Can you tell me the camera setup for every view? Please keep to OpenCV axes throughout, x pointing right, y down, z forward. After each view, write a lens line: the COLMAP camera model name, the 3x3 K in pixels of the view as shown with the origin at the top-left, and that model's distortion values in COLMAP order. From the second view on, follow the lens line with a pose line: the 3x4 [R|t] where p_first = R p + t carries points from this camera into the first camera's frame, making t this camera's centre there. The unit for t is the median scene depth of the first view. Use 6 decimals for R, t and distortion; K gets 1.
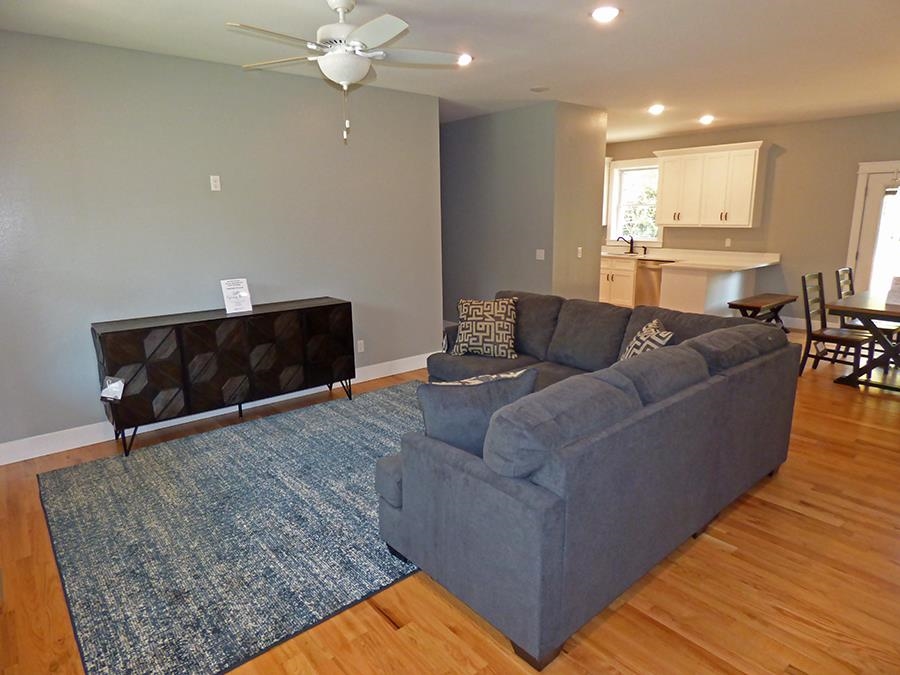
lens RADIAL K [[558.5, 0, 449.5], [0, 558.5, 334.9], [0, 0, 1]] dist [-0.001716, -0.003316]
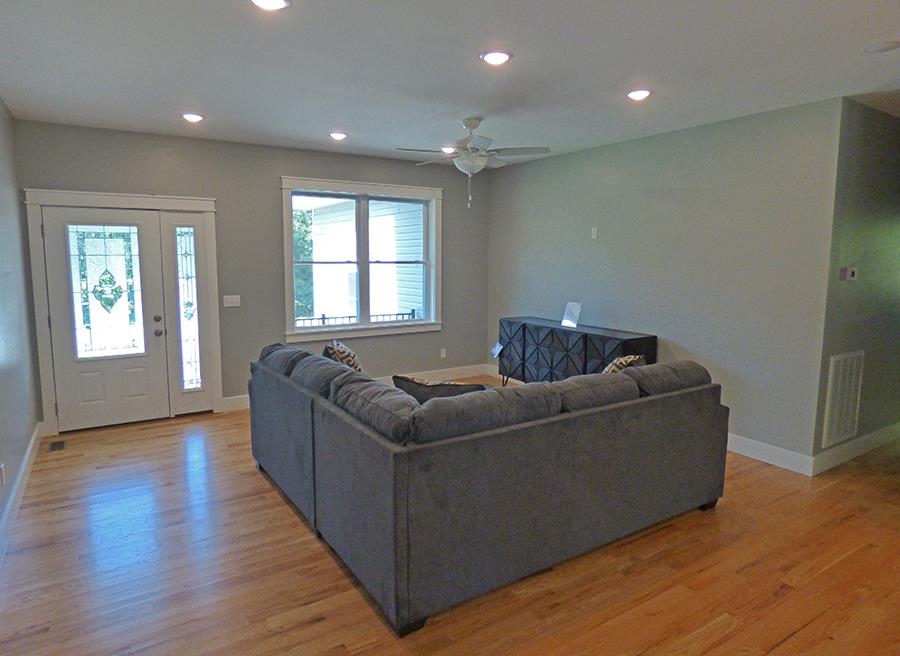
lens RADIAL K [[554.5, 0, 448.2], [0, 554.5, 327.3], [0, 0, 1]] dist [-0.007261, -0.001065]
pose [[-0.141252, 0.138648, -0.980217, 1.361154], [-0.218347, 0.961397, 0.167450, -0.278915], [0.965594, 0.237680, -0.105526, 1.189107]]
